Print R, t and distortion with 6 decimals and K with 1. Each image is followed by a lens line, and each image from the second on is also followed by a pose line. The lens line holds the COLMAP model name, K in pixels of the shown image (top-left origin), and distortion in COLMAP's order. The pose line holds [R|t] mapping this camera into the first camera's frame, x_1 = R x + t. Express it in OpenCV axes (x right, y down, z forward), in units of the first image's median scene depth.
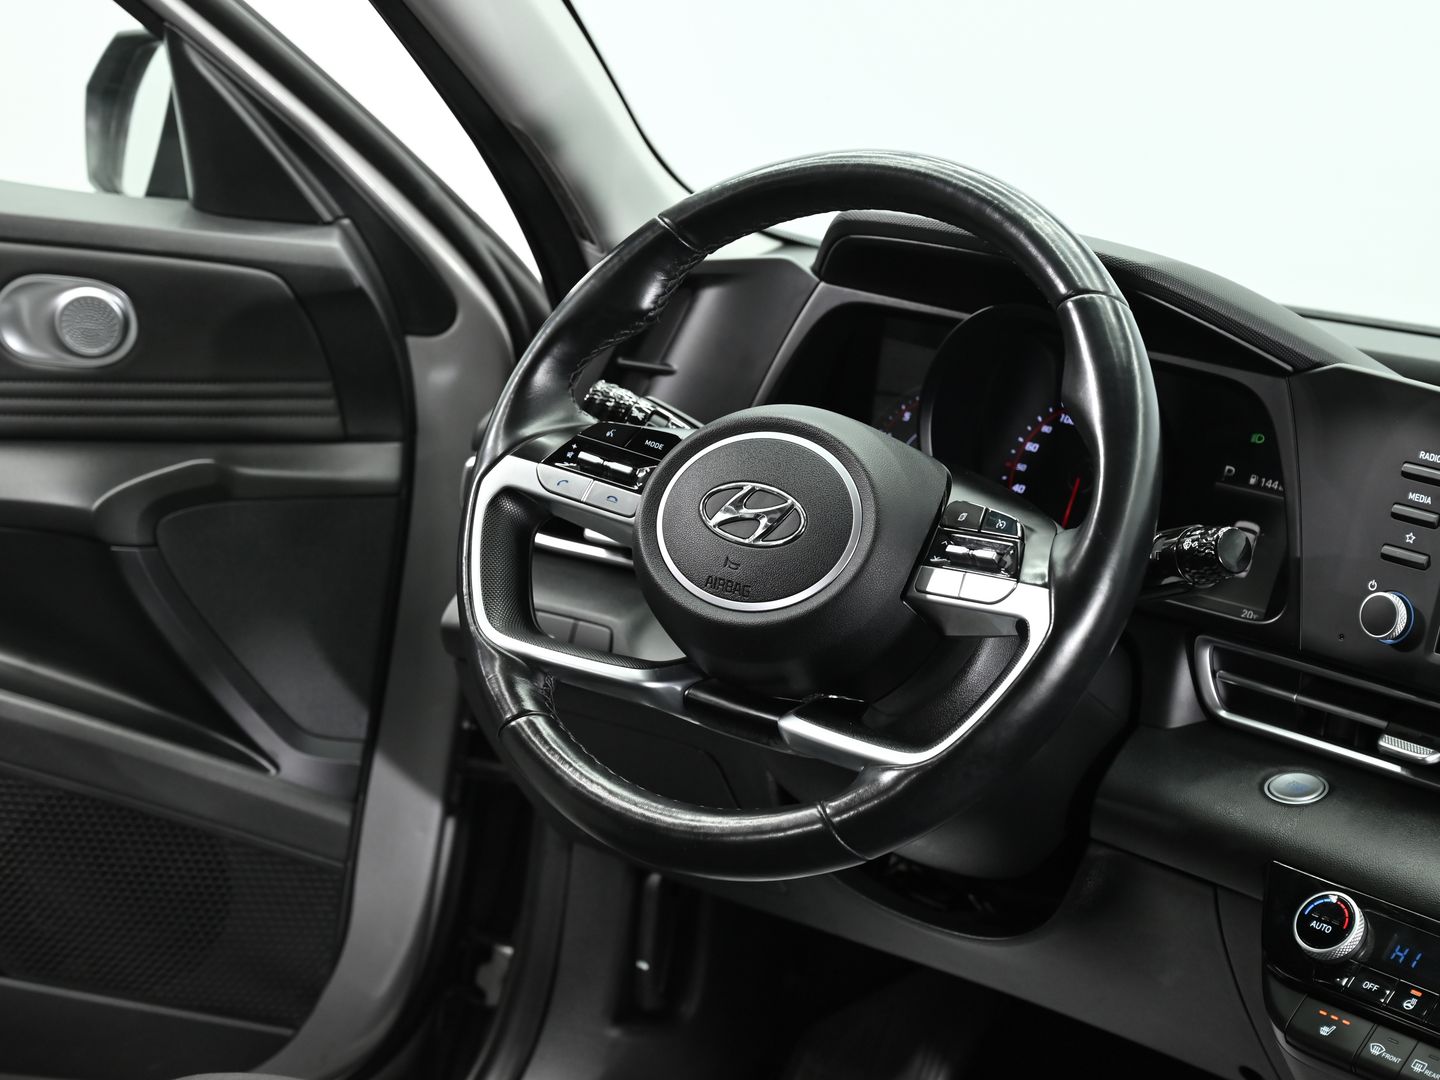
lens RADIAL K [[2560.5, 0, 720.0], [0, 2560.5, 540.0], [0, 0, 1]] dist [0.028024, -0.011942]
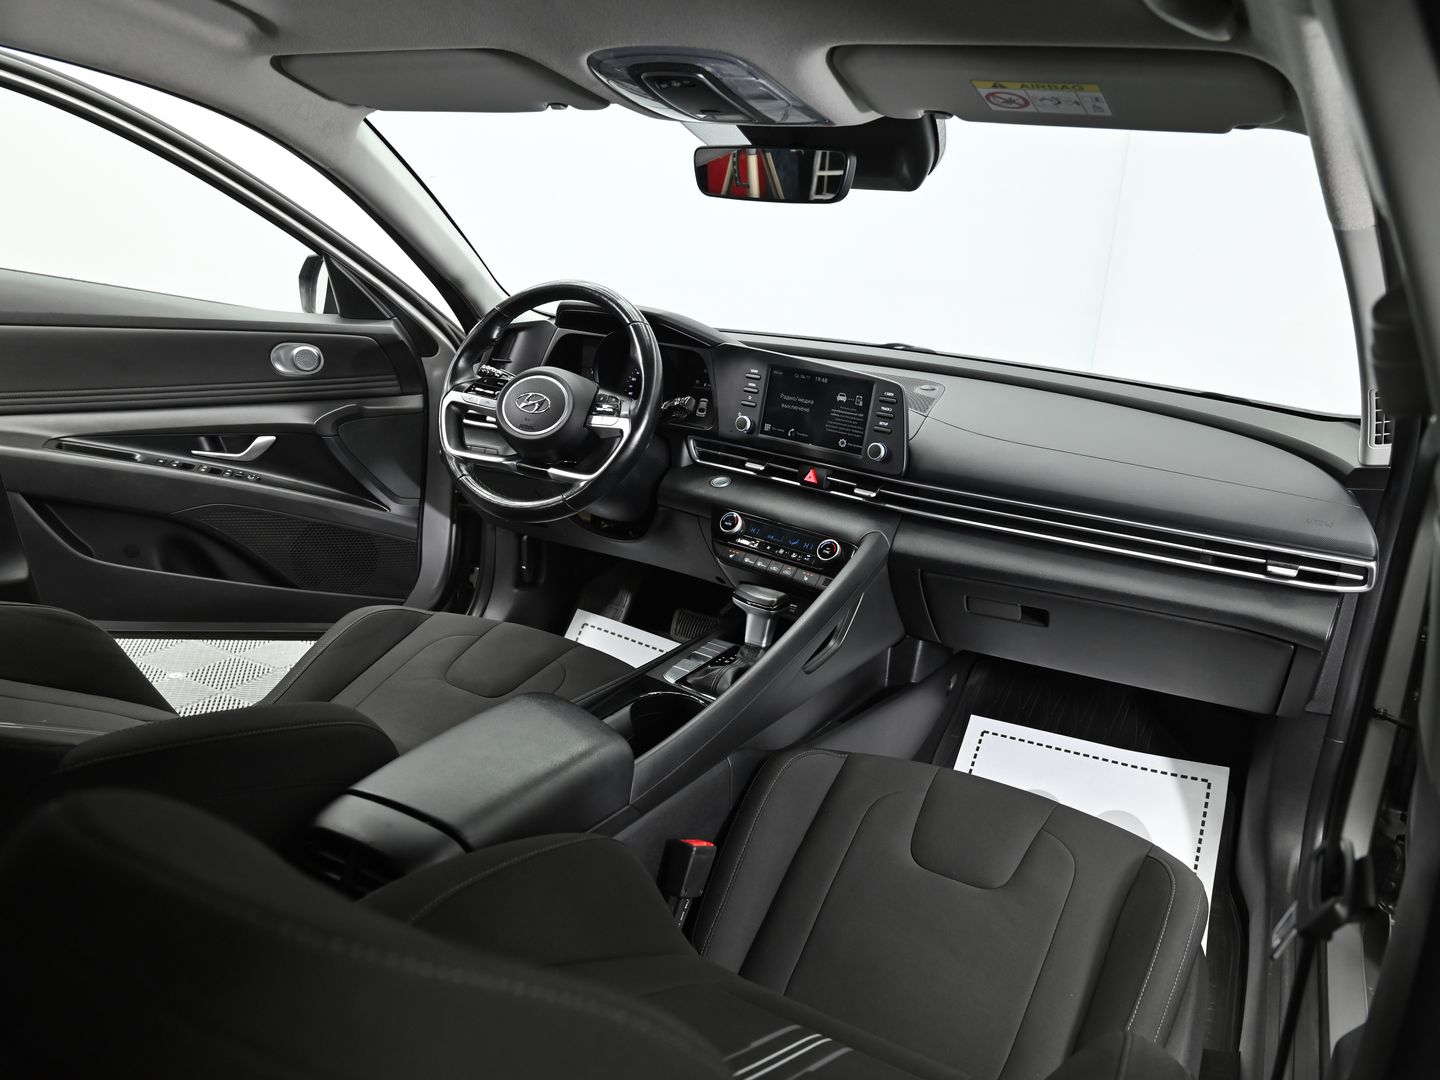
lens RADIAL K [[984.1, 0, 720.0], [0, 984.1, 540.0], [0, 0, 1]] dist [-0.000004, 0.000073]
pose [[0.990279, -0.080996, 0.113081, 0.082281], [0.071072, 0.993475, 0.089199, 0.059542], [-0.119568, -0.080295, 0.989574, -0.181327]]
